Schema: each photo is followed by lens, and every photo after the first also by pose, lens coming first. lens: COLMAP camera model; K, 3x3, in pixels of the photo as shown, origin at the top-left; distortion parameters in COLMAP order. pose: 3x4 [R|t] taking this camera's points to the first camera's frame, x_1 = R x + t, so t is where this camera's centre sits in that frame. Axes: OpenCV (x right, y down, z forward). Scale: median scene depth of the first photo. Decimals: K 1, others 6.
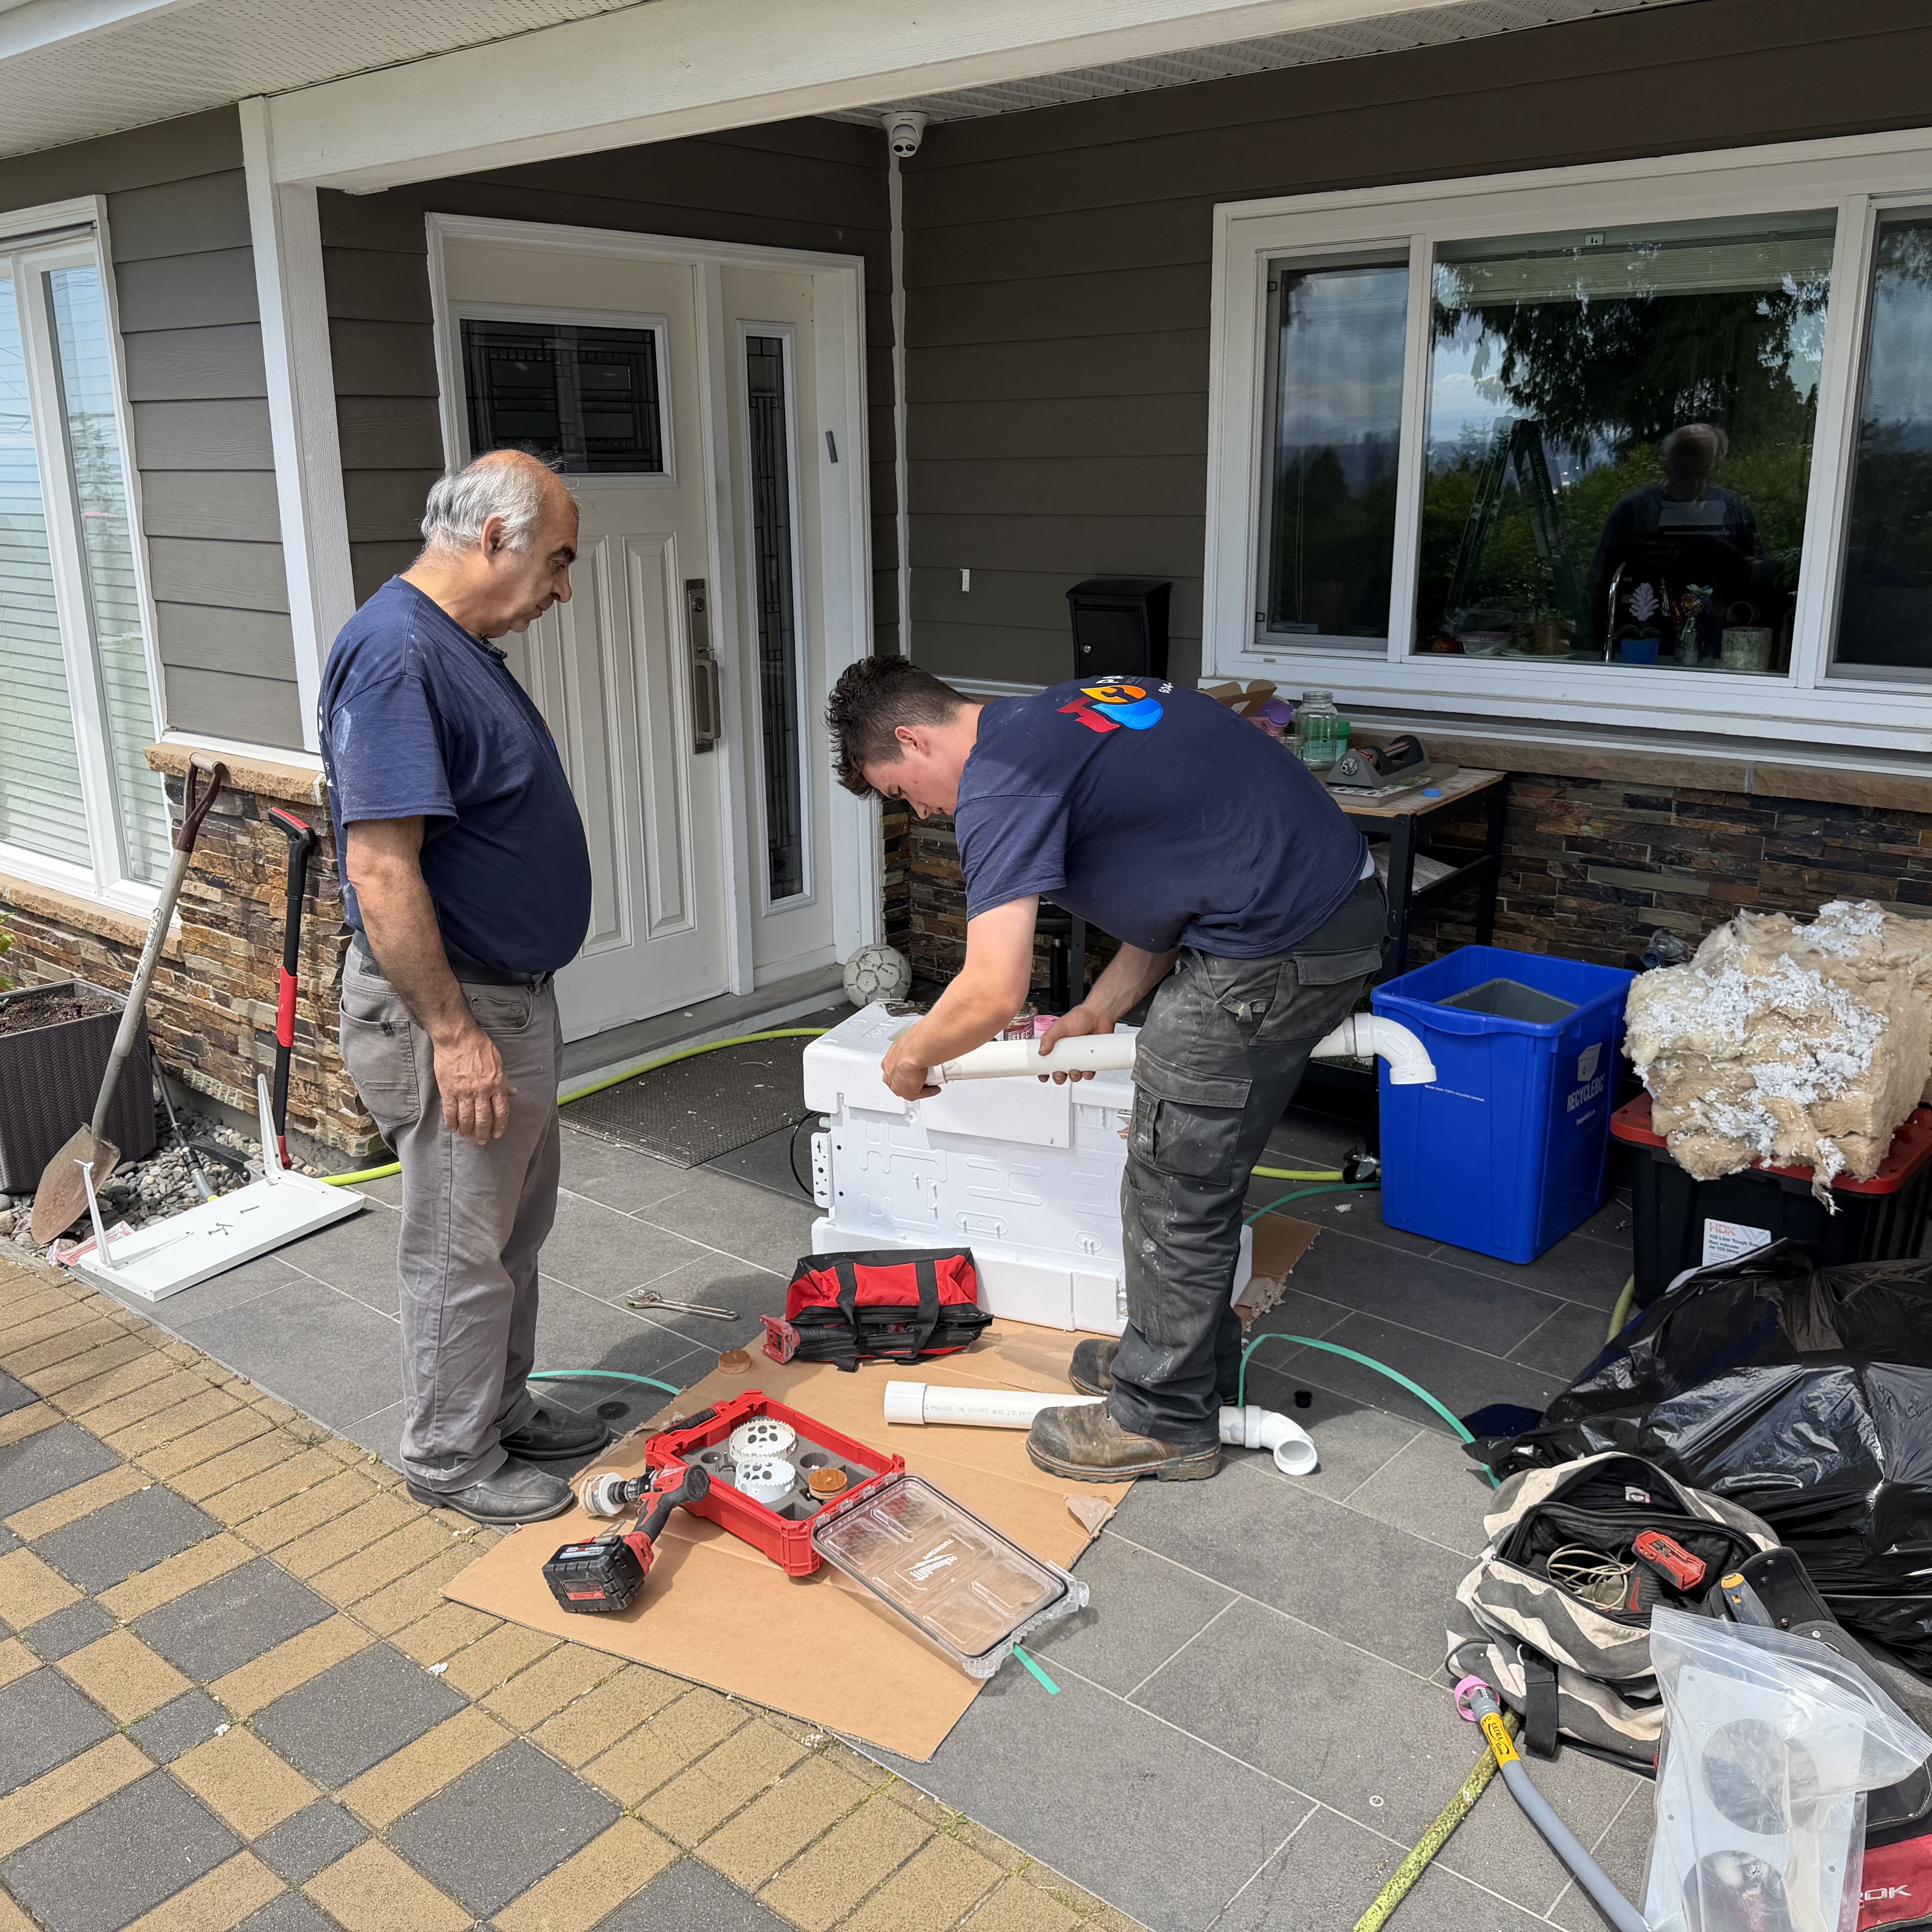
lens RADIAL K [[1832.5, 0, 966.0], [0, 1832.5, 966.0], [0, 0, 1]] dist [0.205624, -0.512385]
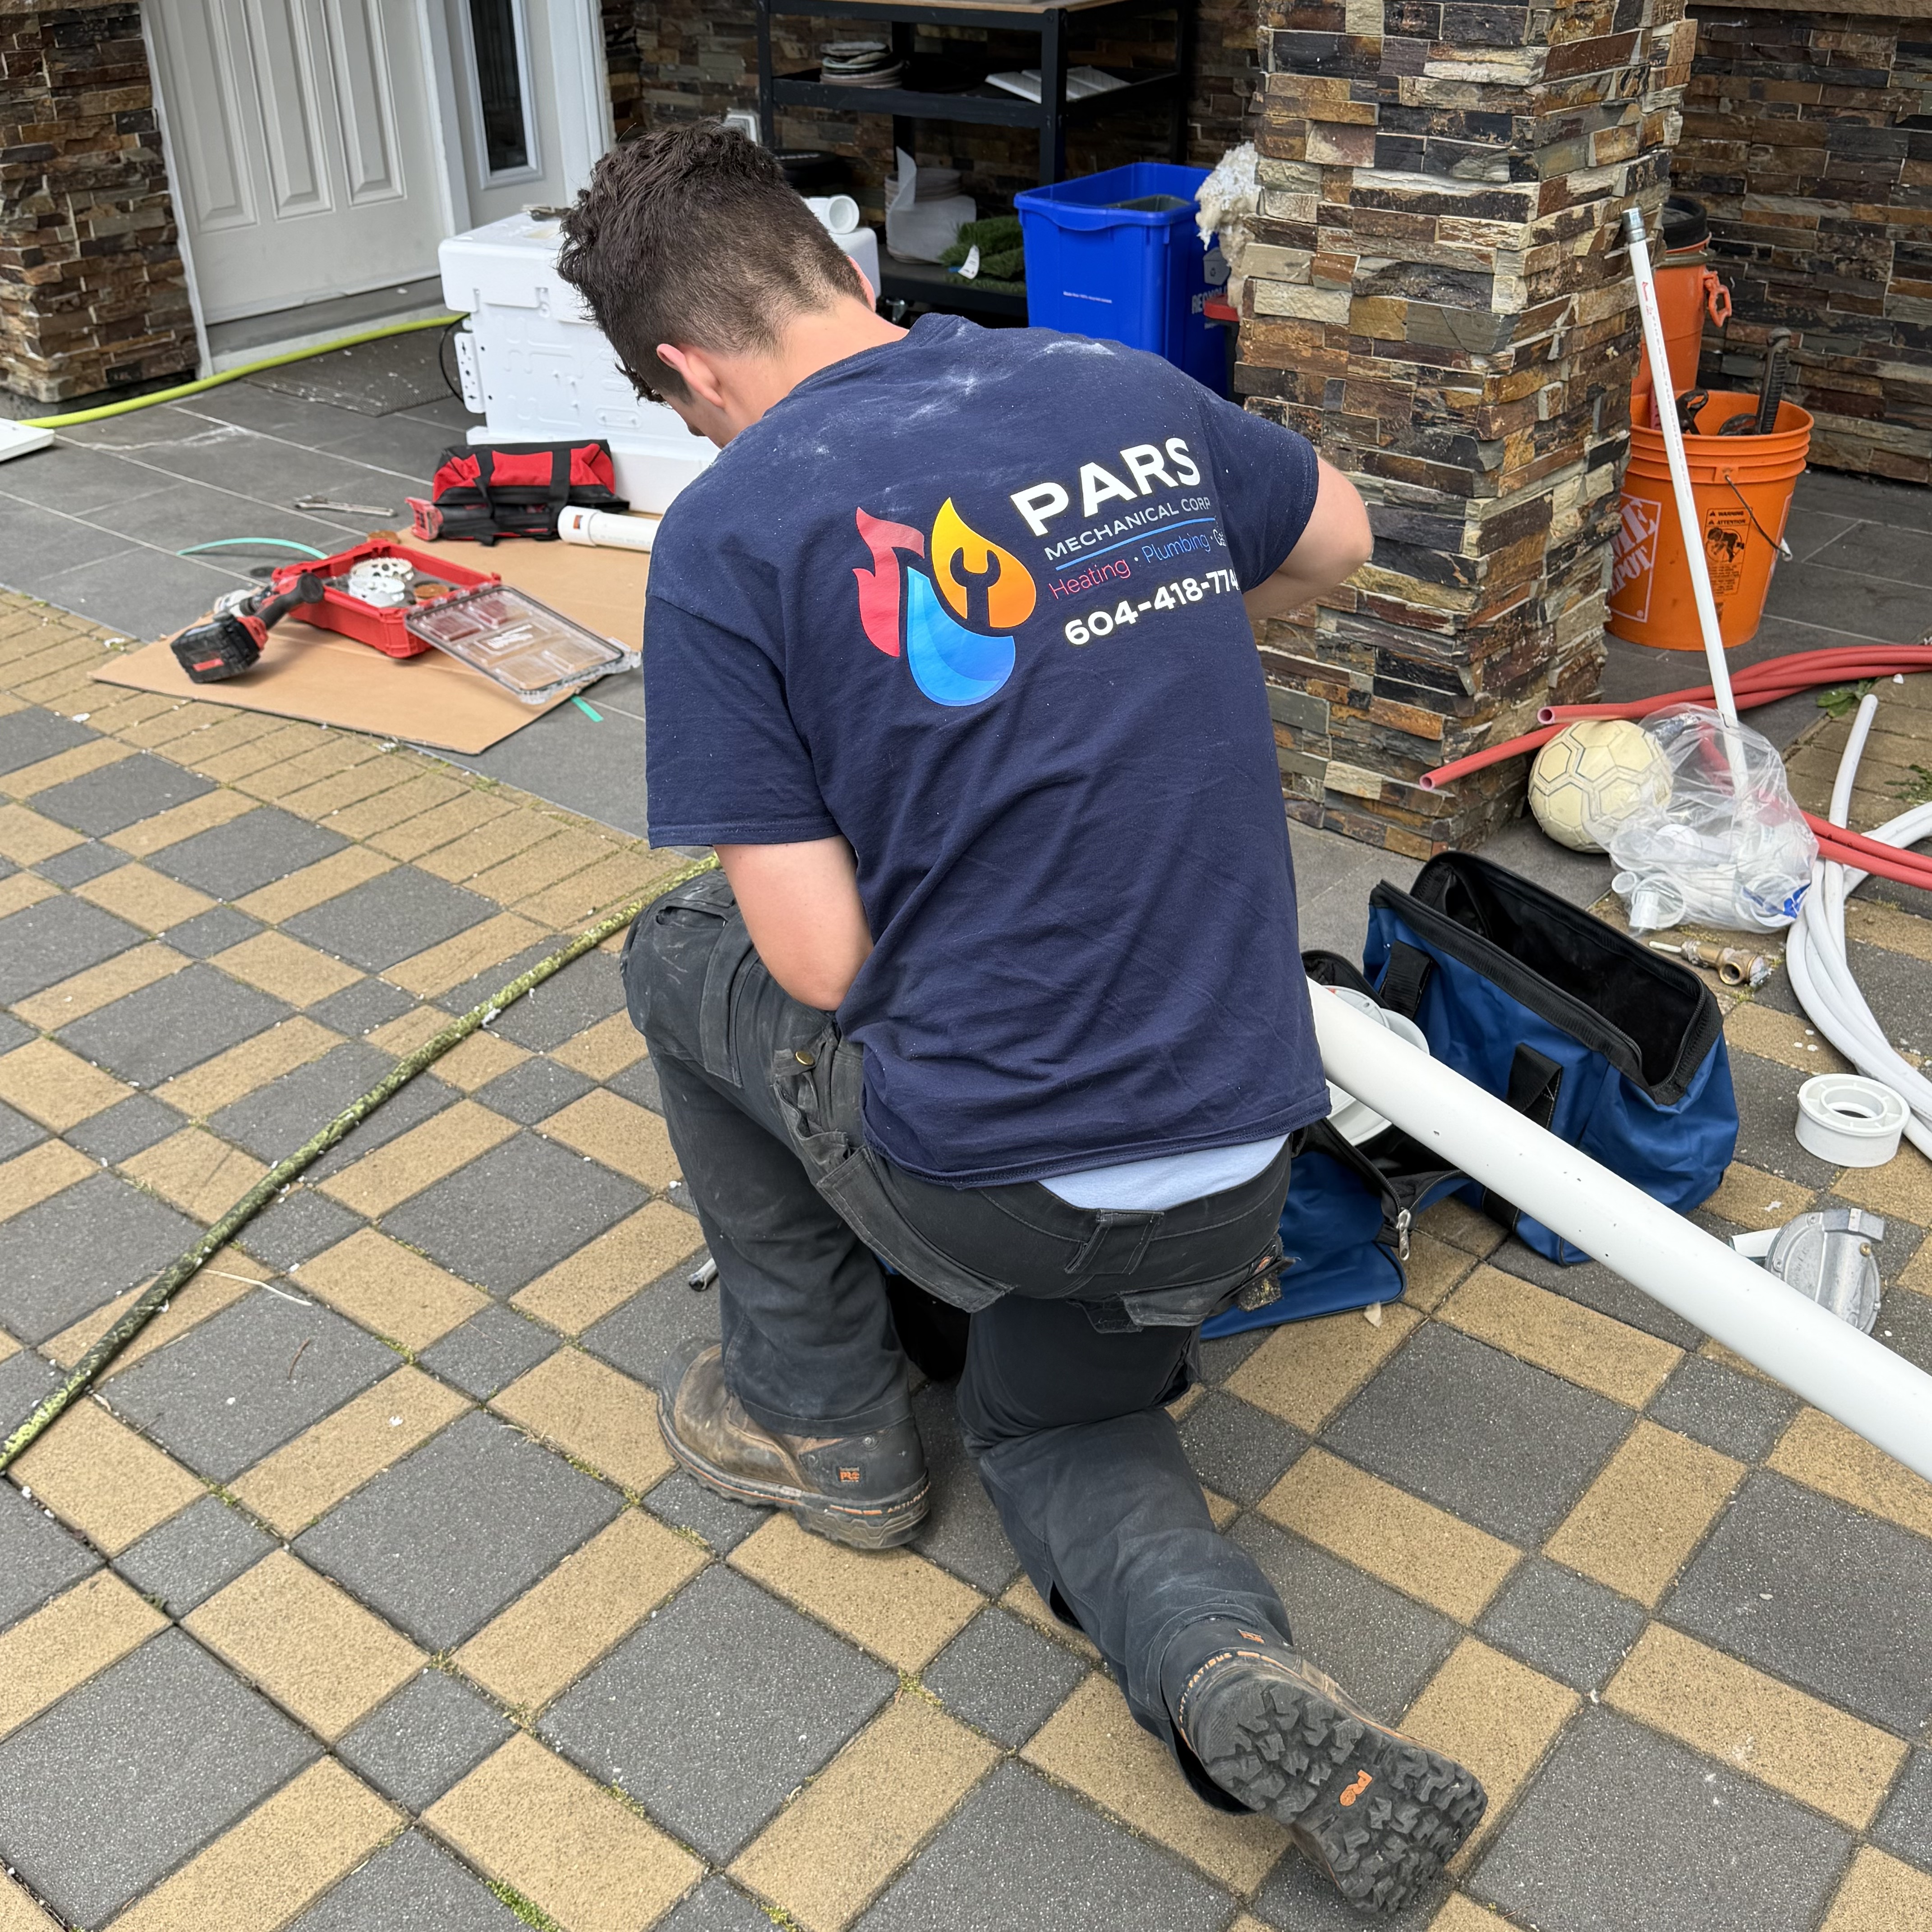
lens RADIAL K [[2092.6, 0, 966.0], [0, 2092.6, 966.0], [0, 0, 1]] dist [0.225634, -0.562021]
pose [[0.999730, -0.015848, 0.016978, 0.189620], [0.011111, 0.968287, 0.249593, 0.148505], [-0.020396, -0.249337, 0.968202, -0.271058]]
